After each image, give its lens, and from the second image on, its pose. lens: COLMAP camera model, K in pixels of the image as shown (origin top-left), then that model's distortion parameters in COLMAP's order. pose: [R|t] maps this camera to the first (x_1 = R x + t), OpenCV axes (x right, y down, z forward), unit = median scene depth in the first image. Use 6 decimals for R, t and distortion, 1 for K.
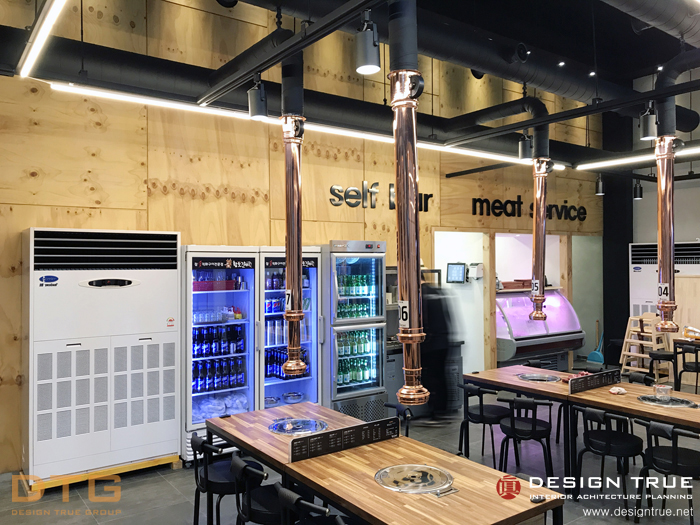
lens RADIAL K [[570.7, 0, 346.9], [0, 570.7, 259.1], [0, 0, 1]] dist [0.111469, -0.290357]
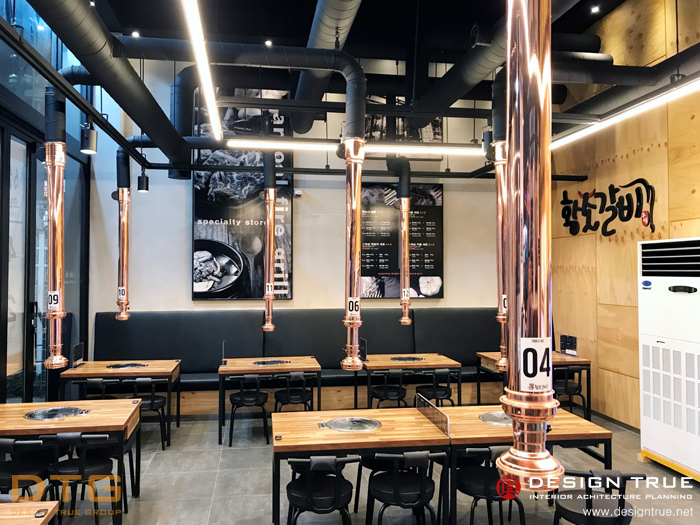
lens RADIAL K [[570.7, 0, 346.9], [0, 570.7, 259.1], [0, 0, 1]] dist [0.111469, -0.290357]
pose [[-0.452832, -0.014939, -0.891471, 0.838528], [0.007817, 0.999755, -0.020724, 0.003757], [0.891561, -0.016353, -0.452604, 0.989340]]
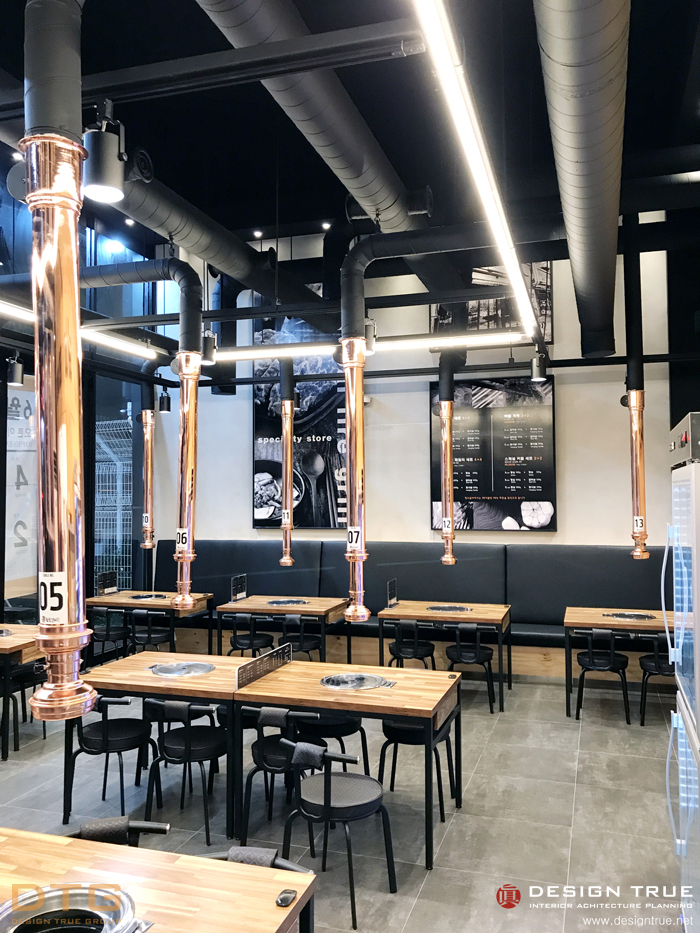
lens RADIAL K [[736.1, 0, 355.2], [0, 736.1, 463.1], [0, 0, 1]] dist [0.109282, -0.251144]
pose [[-0.806100, -0.014776, -0.591594, 0.502109], [0.013527, 0.998967, -0.043382, 0.002902], [0.591624, -0.042973, -0.805068, 1.498834]]
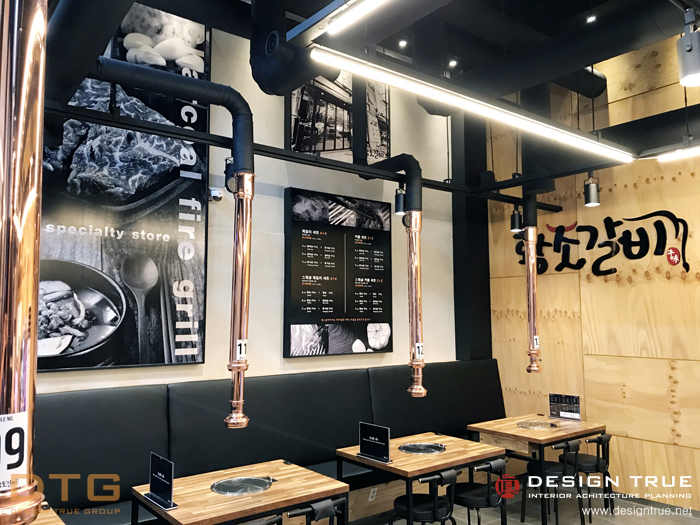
lens RADIAL K [[570.7, 0, 346.9], [0, 570.7, 259.1], [0, 0, 1]] dist [0.111469, -0.290357]
pose [[0.032237, -0.091210, -0.995310, 0.500674], [0.007738, 0.995820, -0.091006, -0.004761], [0.999450, -0.004768, 0.032808, 0.347209]]
